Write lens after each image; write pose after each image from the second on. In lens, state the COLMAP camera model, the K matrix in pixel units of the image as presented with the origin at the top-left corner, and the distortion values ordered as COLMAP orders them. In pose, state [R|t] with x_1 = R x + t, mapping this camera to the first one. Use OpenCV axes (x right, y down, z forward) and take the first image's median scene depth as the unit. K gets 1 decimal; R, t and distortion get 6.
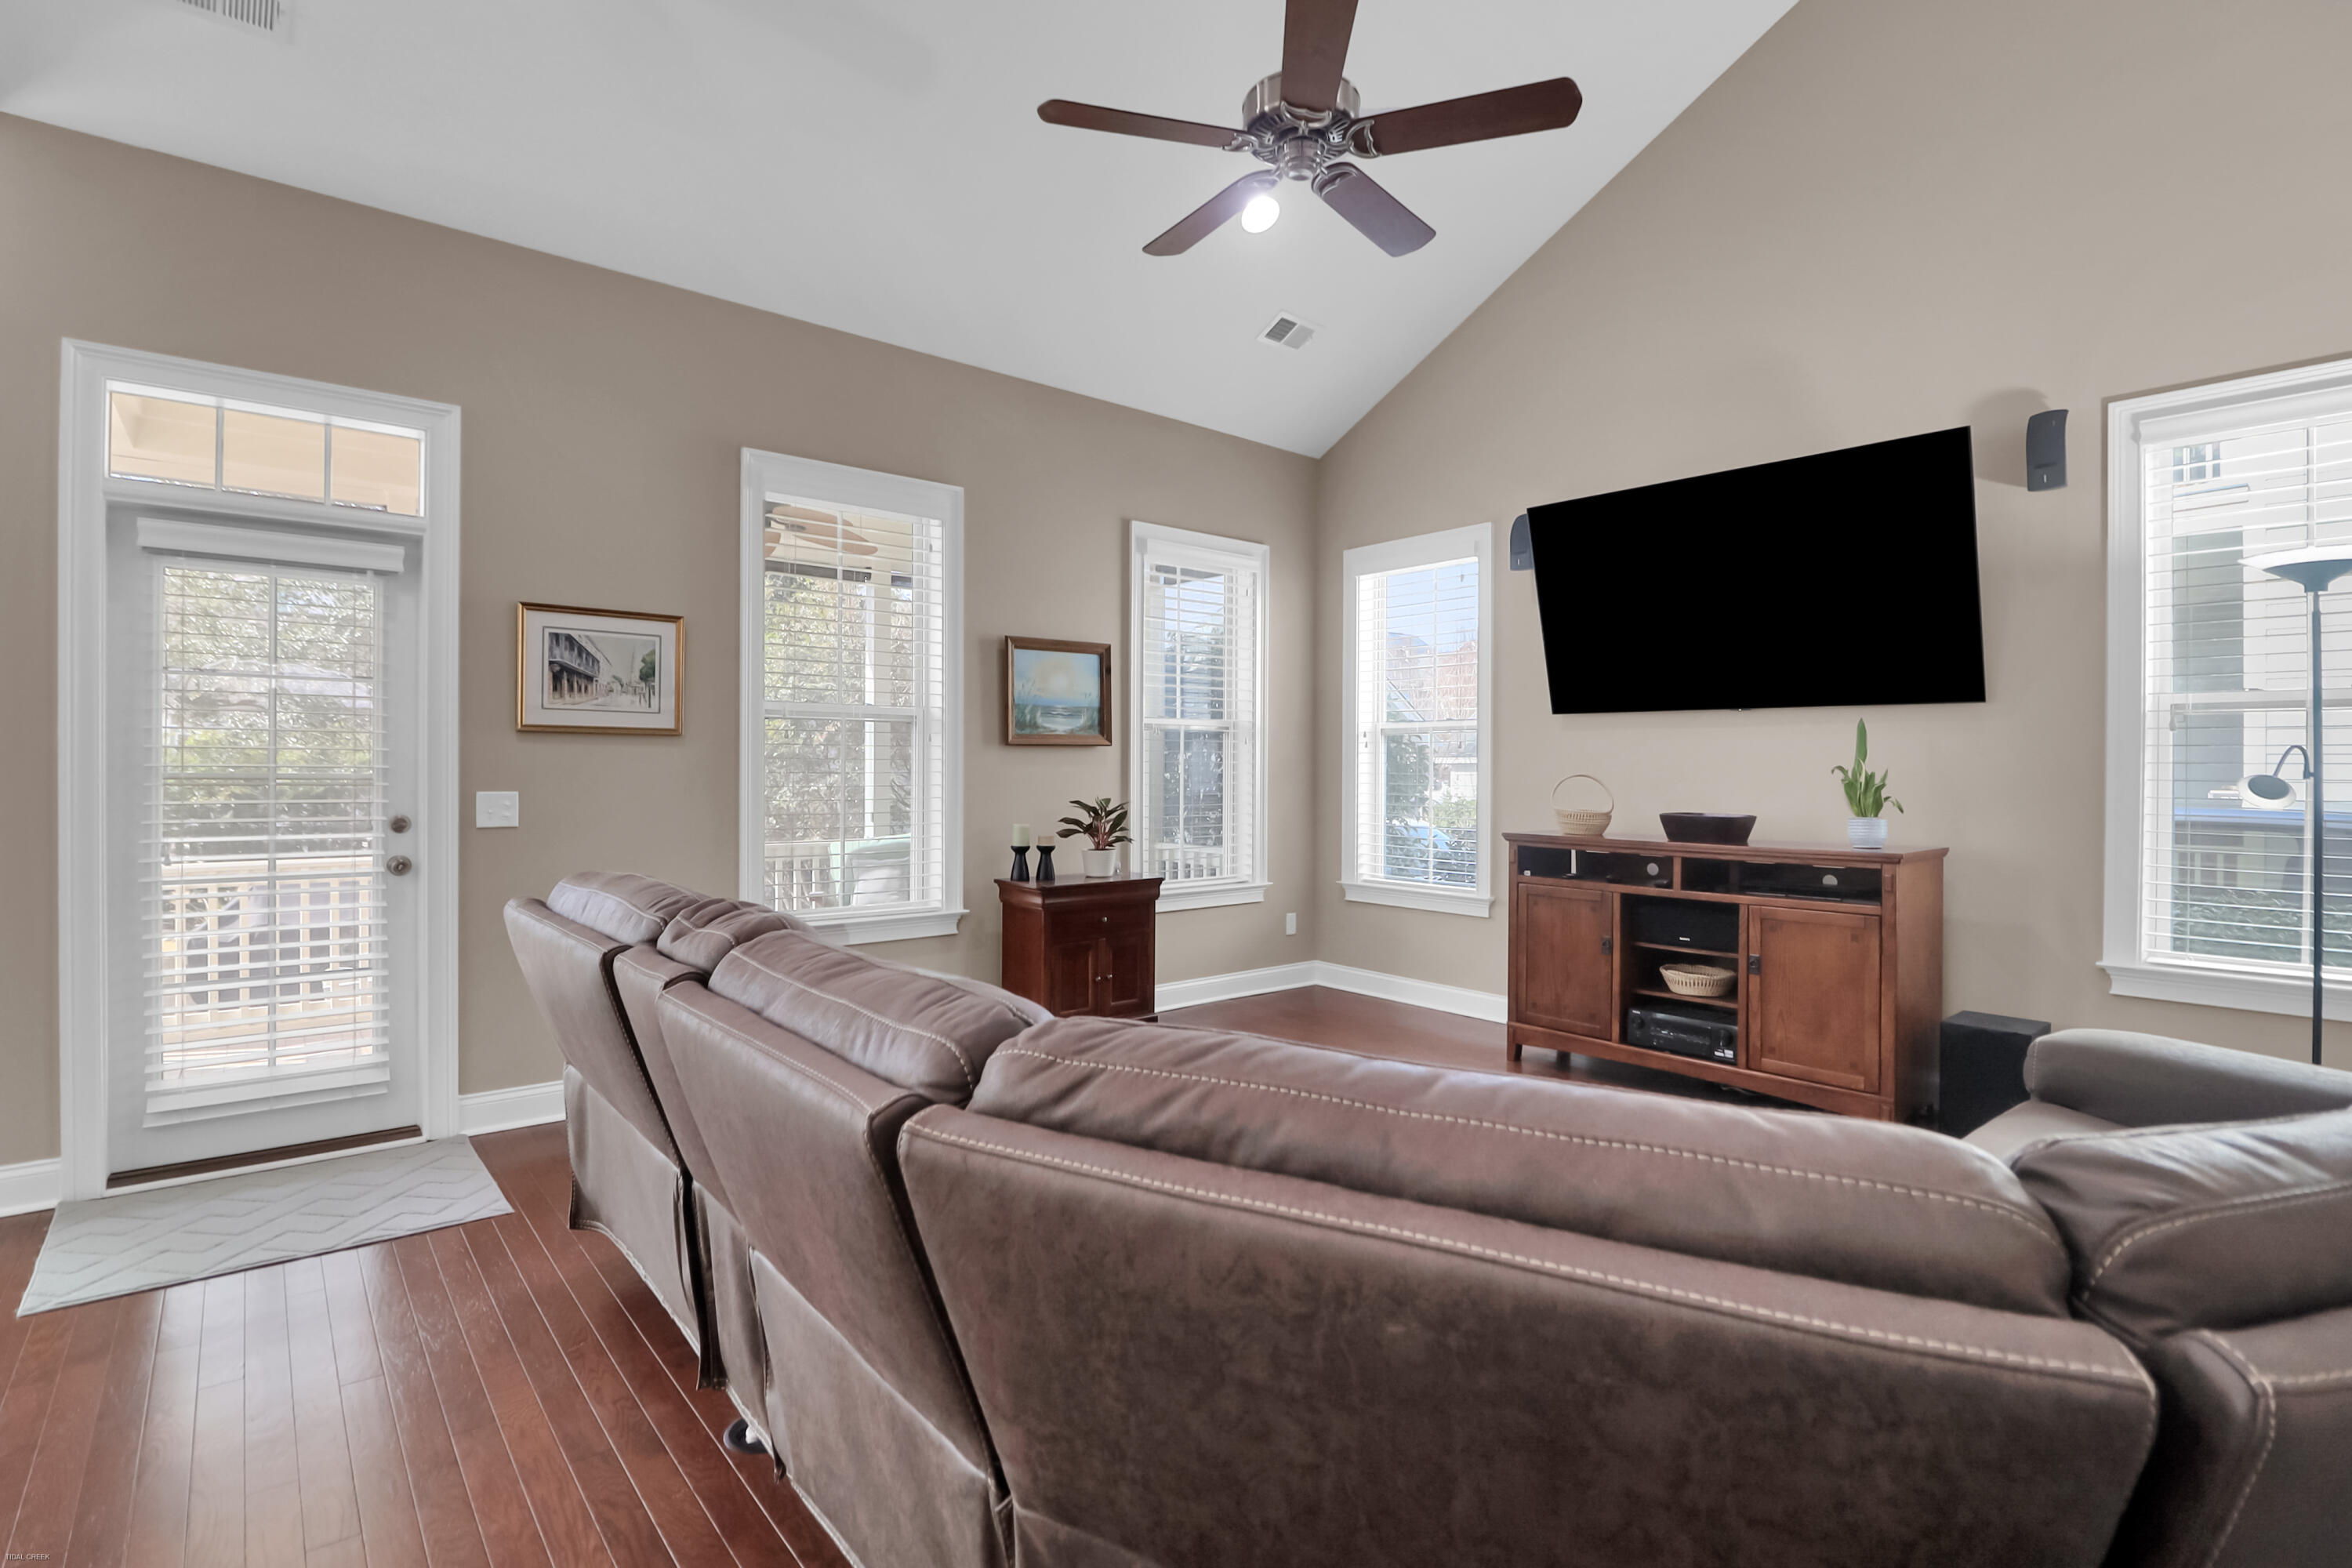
lens RADIAL K [[1143.1, 0, 1176.0], [0, 1143.1, 784.0], [0, 0, 1]] dist [-0.002356, -0.000428]
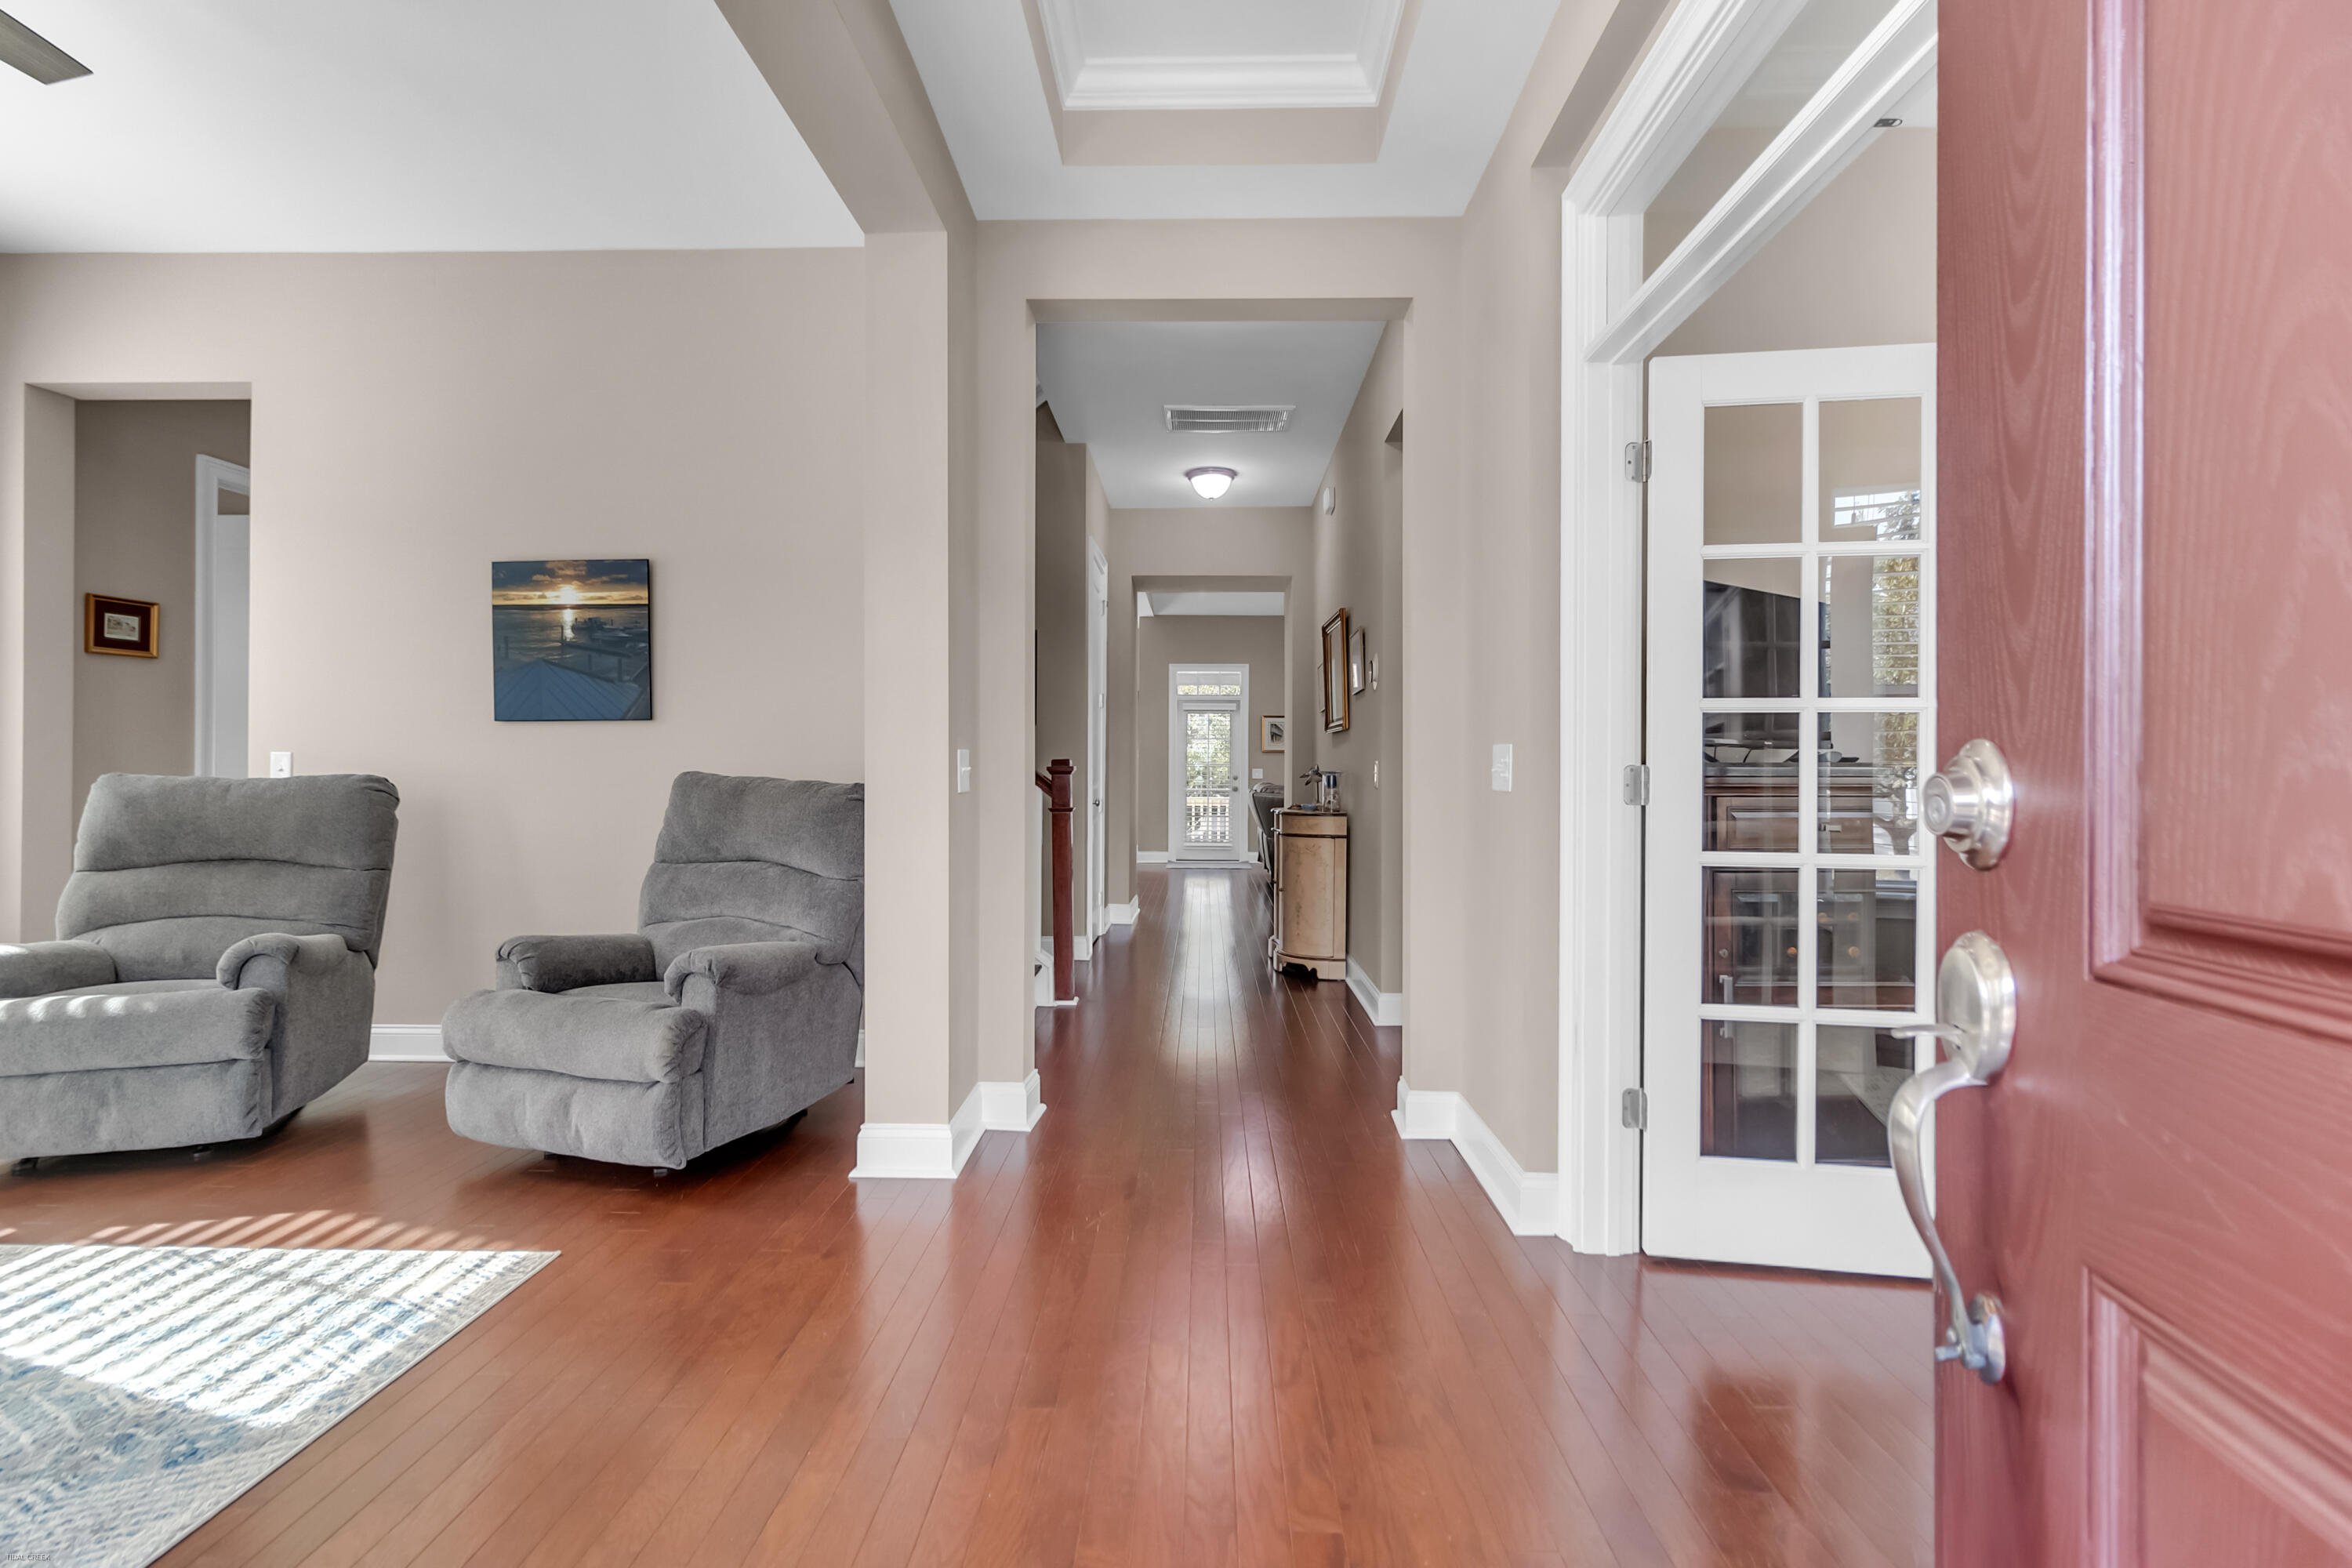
lens RADIAL K [[1083.6, 0, 1166.7], [0, 1083.6, 768.5], [0, 0, 1]] dist [0.000283, -0.000606]
pose [[0.754457, -0.001237, -0.656349, 1.409496], [-0.008044, 0.999906, -0.011131, 0.045095], [0.656301, 0.013678, 0.754376, -1.734659]]
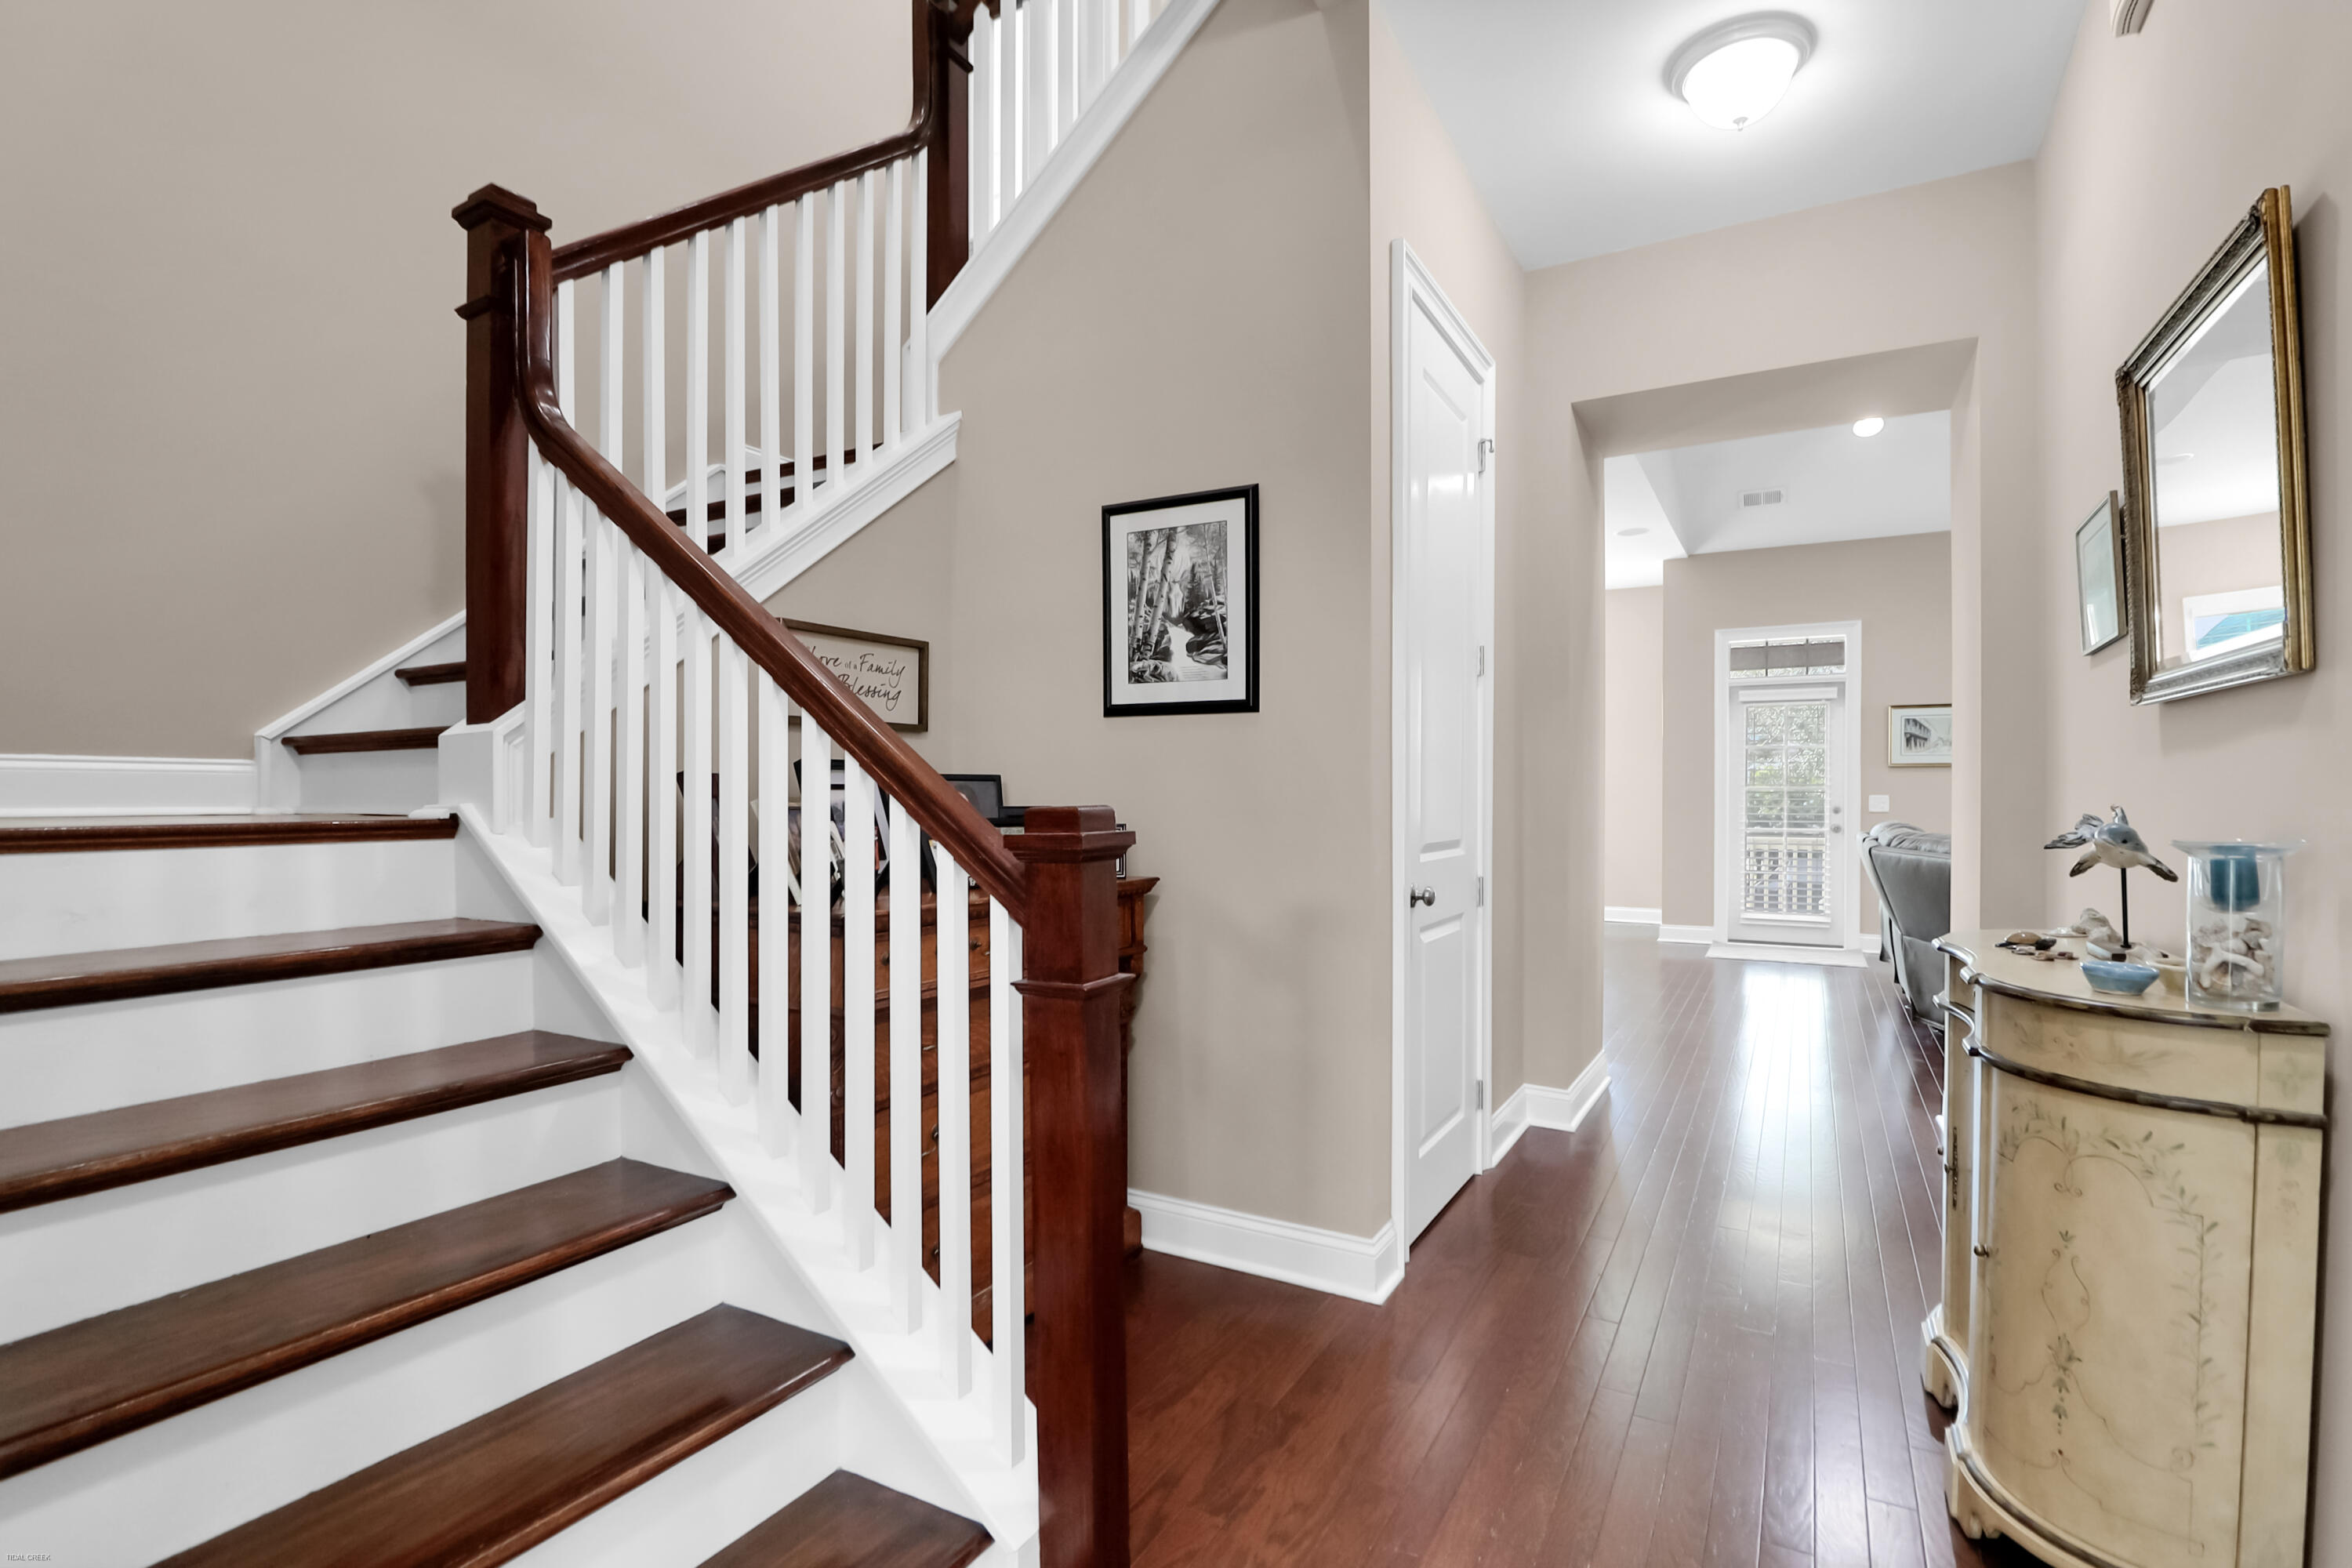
lens RADIAL K [[1110.7, 0, 1173.9], [0, 1110.7, 806.0], [0, 0, 1]] dist [-0.002067, -0.000586]
pose [[0.364669, 0.009111, -0.931093, 0.849572], [-0.005322, 0.999956, 0.007700, 0.017683], [0.931122, 0.002148, 0.364701, -0.974491]]
